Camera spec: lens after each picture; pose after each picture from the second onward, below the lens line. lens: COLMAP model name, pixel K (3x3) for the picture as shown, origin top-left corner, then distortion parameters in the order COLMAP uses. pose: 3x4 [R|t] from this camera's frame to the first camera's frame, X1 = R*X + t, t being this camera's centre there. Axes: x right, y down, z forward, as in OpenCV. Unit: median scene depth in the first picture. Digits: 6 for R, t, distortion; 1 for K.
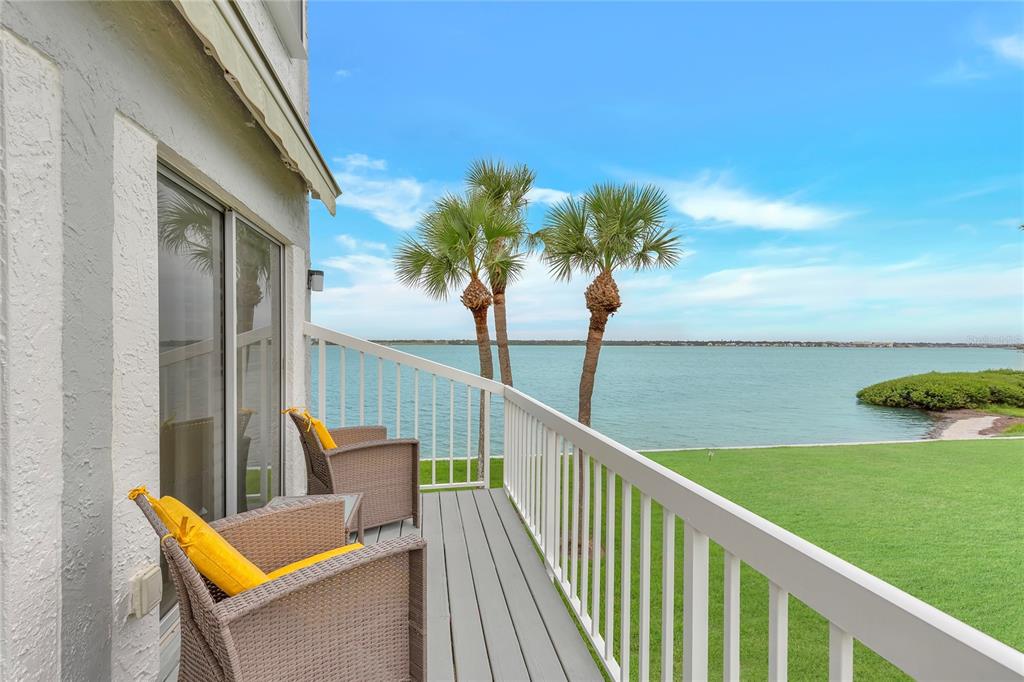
lens RADIAL K [[446.7, 0, 508.6], [0, 446.7, 344.5], [0, 0, 1]] dist [0.003606, 0.000197]
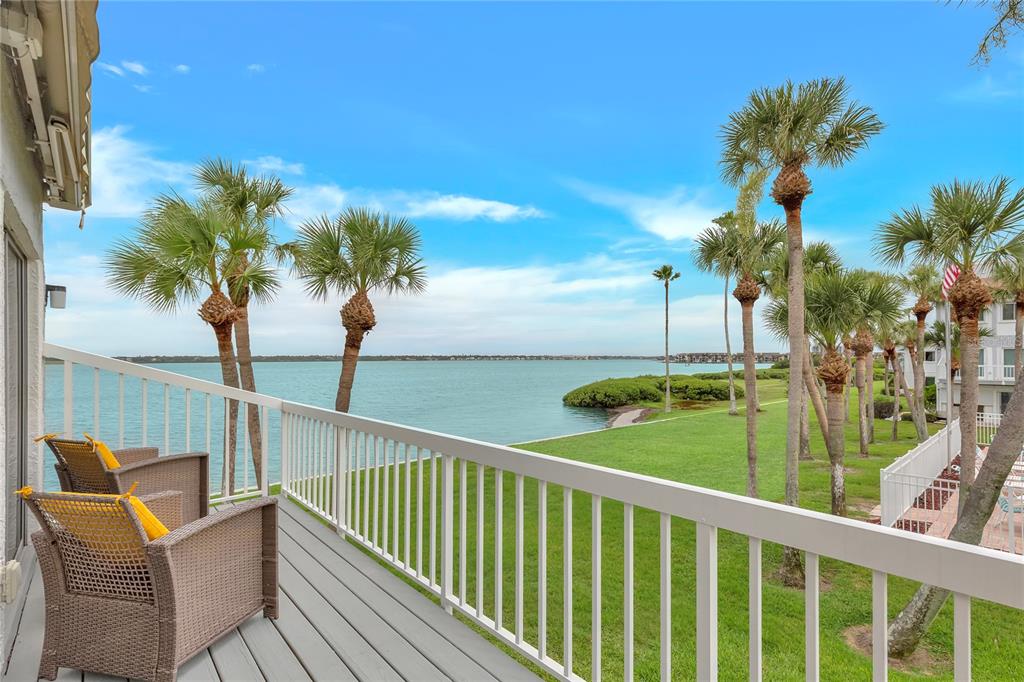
lens RADIAL K [[464.9, 0, 508.6], [0, 464.9, 349.0], [0, 0, 1]] dist [0.004848, 0.000525]
pose [[0.855984, 0.001004, 0.517001, -0.052331], [0.010972, 0.999738, -0.020108, -0.002726], [-0.516886, 0.022885, 0.855748, -0.116369]]
